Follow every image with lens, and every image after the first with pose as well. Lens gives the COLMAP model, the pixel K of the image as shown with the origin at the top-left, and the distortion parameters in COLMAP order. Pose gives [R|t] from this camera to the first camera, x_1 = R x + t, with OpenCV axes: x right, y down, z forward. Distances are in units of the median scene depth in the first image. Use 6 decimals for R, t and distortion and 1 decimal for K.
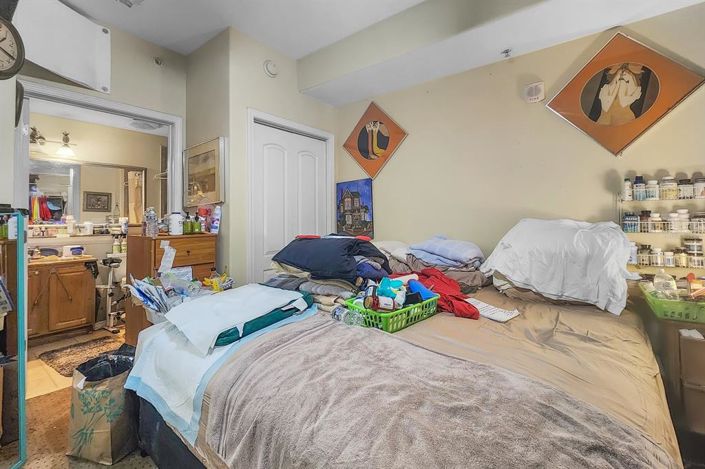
lens RADIAL K [[324.7, 0, 352.6], [0, 324.7, 214.1], [0, 0, 1]] dist [0.026503, 0.000016]
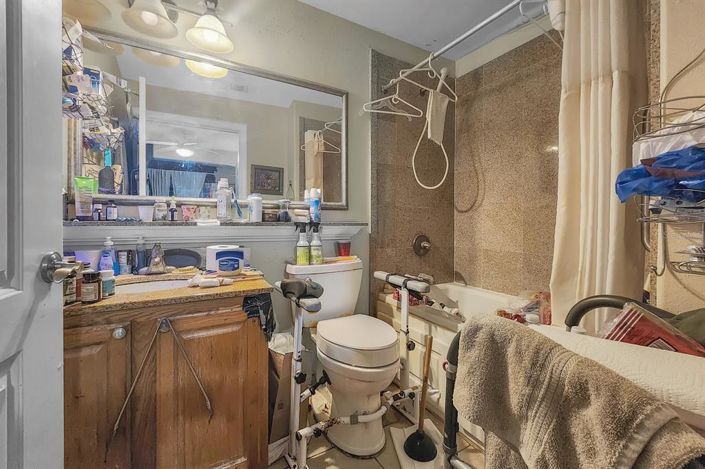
lens RADIAL K [[305.6, 0, 353.1], [0, 305.6, 219.6], [0, 0, 1]] dist [-0.001354, -0.000101]
pose [[0.929616, 0.007567, -0.368451, -0.494532], [-0.003822, 0.999933, 0.010890, 0.051672], [0.368509, -0.008716, 0.929583, 0.629320]]
